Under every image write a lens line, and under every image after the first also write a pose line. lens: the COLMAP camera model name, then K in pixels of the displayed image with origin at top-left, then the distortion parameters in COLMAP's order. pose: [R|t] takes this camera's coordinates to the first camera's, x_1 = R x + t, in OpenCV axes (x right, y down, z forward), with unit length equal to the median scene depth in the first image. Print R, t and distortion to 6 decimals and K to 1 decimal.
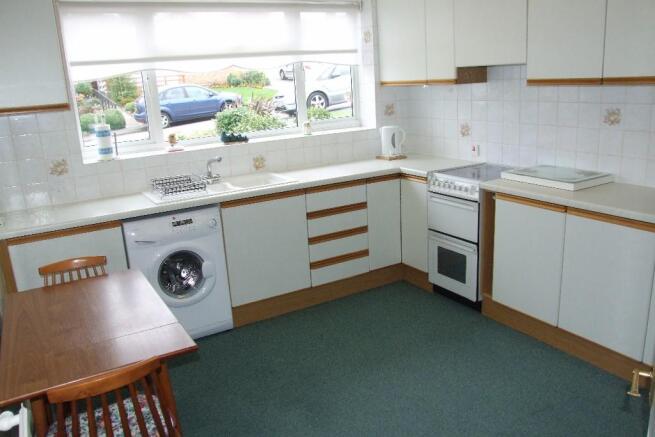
lens RADIAL K [[521.8, 0, 335.4], [0, 521.8, 219.6], [0, 0, 1]] dist [-0.164928, 0.132308]
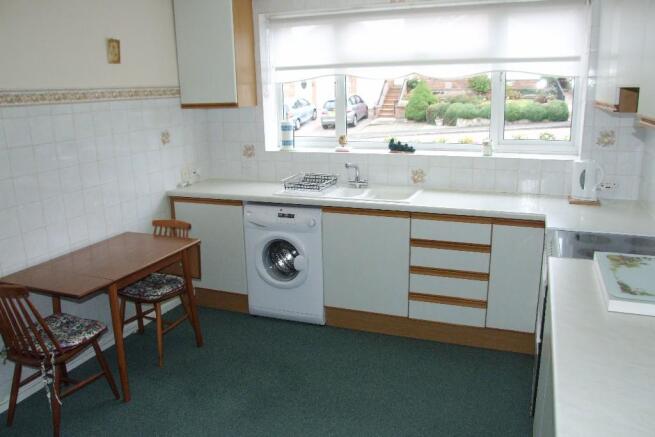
lens RADIAL K [[521.8, 0, 335.4], [0, 521.8, 219.6], [0, 0, 1]] dist [-0.164928, 0.132308]
pose [[0.616917, 0.232109, -0.752023, 0.533228], [-0.214637, 0.968921, 0.122977, -0.126550], [0.757195, 0.085545, 0.647563, 0.297433]]
